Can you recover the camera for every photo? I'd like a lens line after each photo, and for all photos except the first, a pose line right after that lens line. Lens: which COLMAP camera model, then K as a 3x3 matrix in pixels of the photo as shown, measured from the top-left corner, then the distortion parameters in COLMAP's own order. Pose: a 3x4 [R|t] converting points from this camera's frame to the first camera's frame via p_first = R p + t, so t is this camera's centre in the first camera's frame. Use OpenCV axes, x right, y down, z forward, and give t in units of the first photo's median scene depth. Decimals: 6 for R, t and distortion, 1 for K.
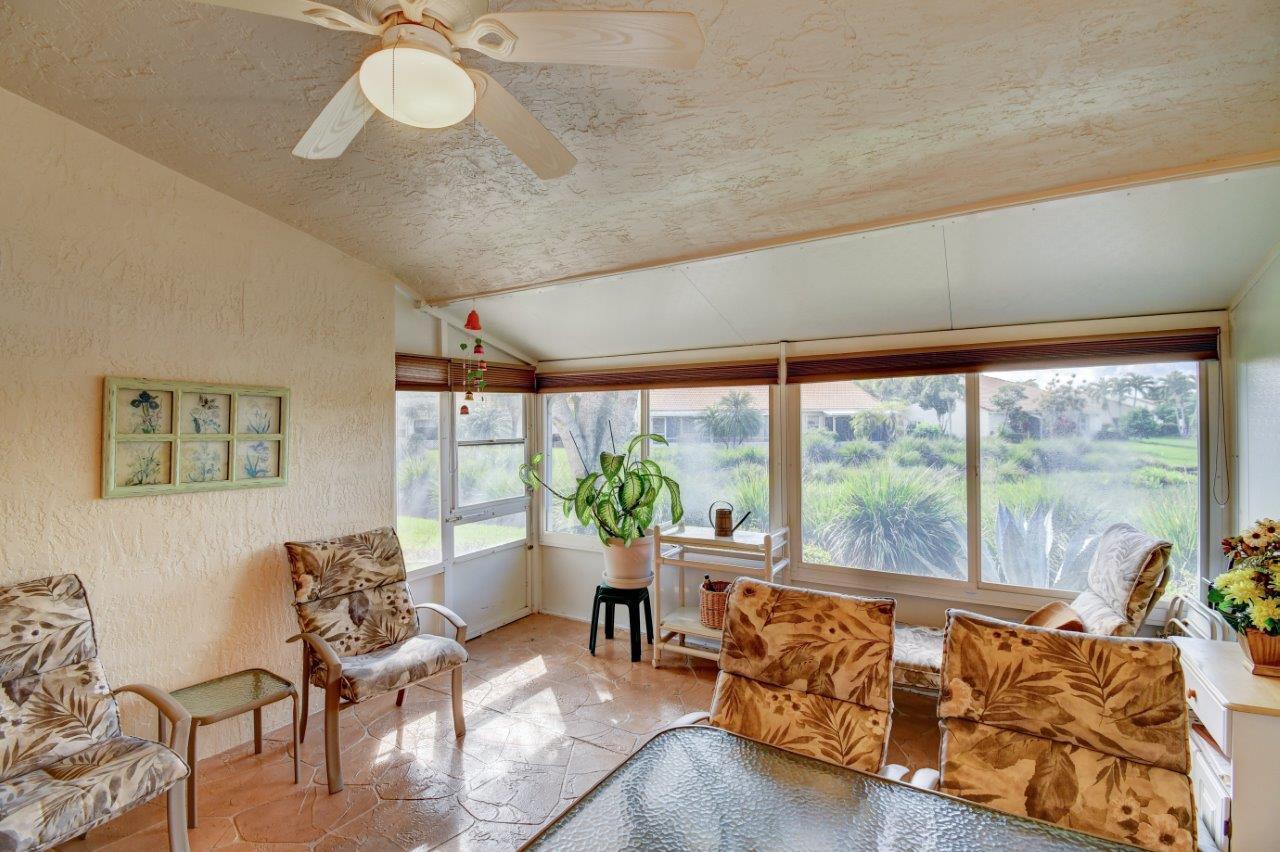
lens RADIAL K [[572.5, 0, 641.6], [0, 572.5, 424.4], [0, 0, 1]] dist [-0.004750, -0.010127]
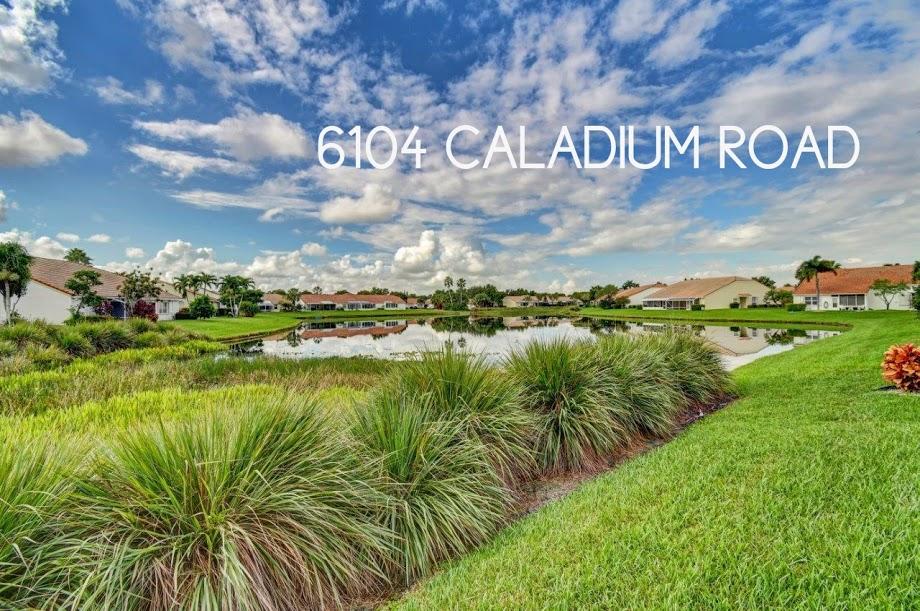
lens RADIAL K [[411.5, 0, 459.8], [0, 411.5, 301.3], [0, 0, 1]] dist [-0.004750, -0.010127]
pose [[0.323507, 0.018775, 0.946040, 0.137056], [-0.002666, 0.999817, -0.018930, 0.000595], [-0.946222, 0.003602, 0.323497, 0.079590]]
